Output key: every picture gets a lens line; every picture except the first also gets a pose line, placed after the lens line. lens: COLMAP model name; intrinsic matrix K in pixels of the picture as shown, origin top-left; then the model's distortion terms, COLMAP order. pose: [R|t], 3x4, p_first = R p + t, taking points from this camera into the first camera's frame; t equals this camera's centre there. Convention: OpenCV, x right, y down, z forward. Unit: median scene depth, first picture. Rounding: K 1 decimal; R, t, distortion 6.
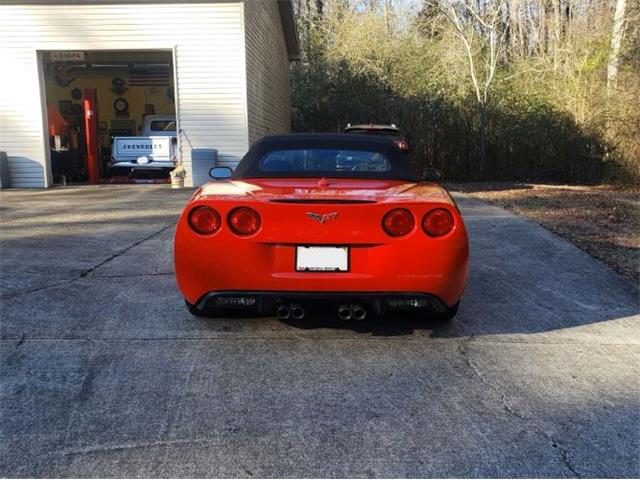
lens RADIAL K [[613.4, 0, 330.5], [0, 613.4, 240.4], [0, 0, 1]] dist [0.152896, -0.370318]
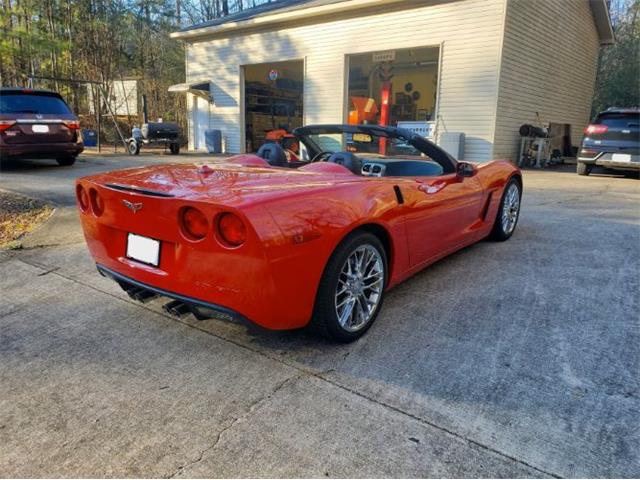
lens RADIAL K [[494.1, 0, 322.9], [0, 494.1, 230.3], [0, 0, 1]] dist [0.026725, 0.005407]
pose [[0.796113, 0.137683, -0.589277, 0.430910], [-0.106900, 0.990457, 0.086995, -0.063203], [0.595631, -0.006265, 0.803234, 0.348913]]
